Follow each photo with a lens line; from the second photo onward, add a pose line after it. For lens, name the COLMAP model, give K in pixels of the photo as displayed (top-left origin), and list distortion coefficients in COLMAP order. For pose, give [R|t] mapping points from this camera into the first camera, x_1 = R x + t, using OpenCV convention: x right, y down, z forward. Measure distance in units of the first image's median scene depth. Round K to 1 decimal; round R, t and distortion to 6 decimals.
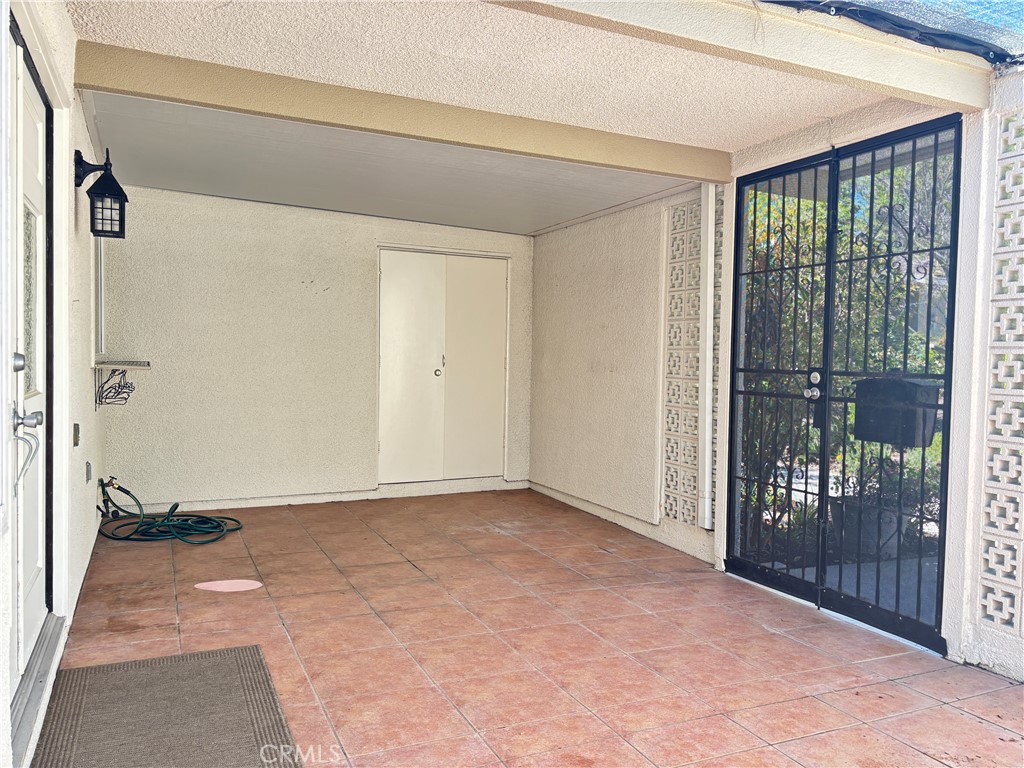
lens RADIAL K [[768.9, 0, 513.4], [0, 768.9, 381.1], [0, 0, 1]] dist [0.053734, -0.040668]
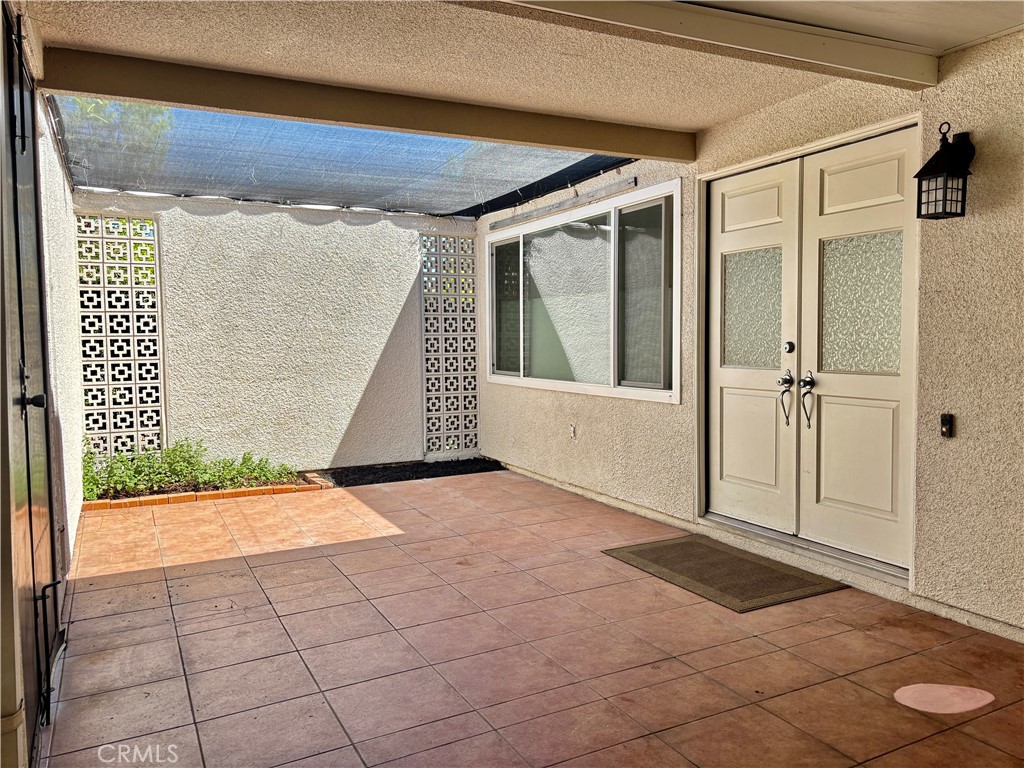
lens RADIAL K [[768.9, 0, 509.8], [0, 768.9, 380.5], [0, 0, 1]] dist [0.053734, -0.040668]
pose [[-0.999396, -0.005888, -0.034254, 0.027539], [-0.008889, 0.996069, 0.088128, -0.065311], [0.033600, 0.088380, -0.995520, 1.812398]]
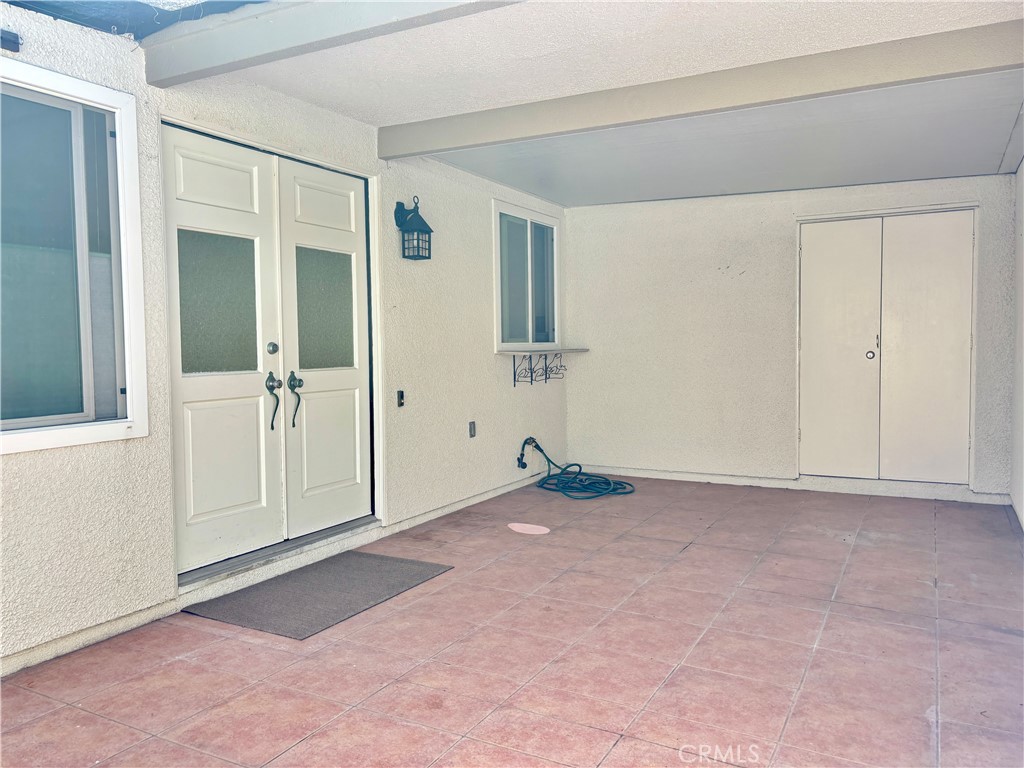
lens RADIAL K [[768.9, 0, 530.2], [0, 768.9, 378.0], [0, 0, 1]] dist [0.053734, -0.040668]
pose [[0.607793, 0.009754, -0.794035, 0.671287], [-0.003056, 0.999946, 0.009944, 0.014569], [0.794089, -0.003617, 0.607790, 0.293490]]
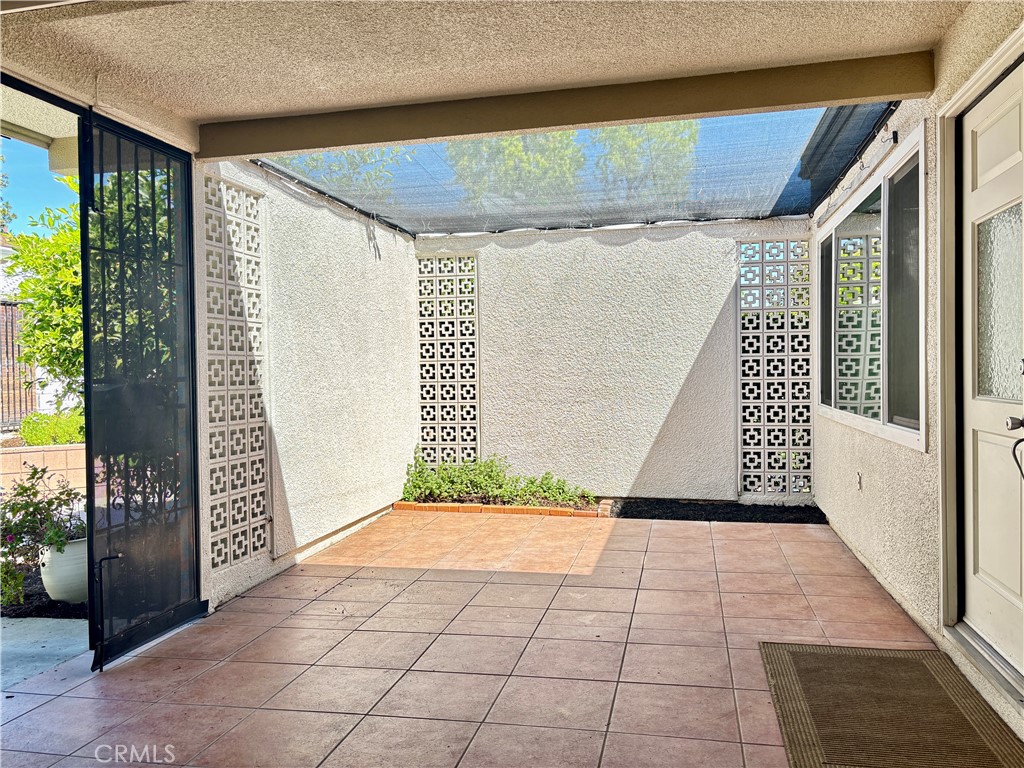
lens RADIAL K [[768.9, 0, 515.8], [0, 768.9, 383.6], [0, 0, 1]] dist [0.053734, -0.040668]
pose [[-0.792948, -0.017403, 0.609041, -0.489368], [0.019460, 0.998359, 0.053864, -0.047816], [-0.608978, 0.054563, -0.791308, 1.501415]]
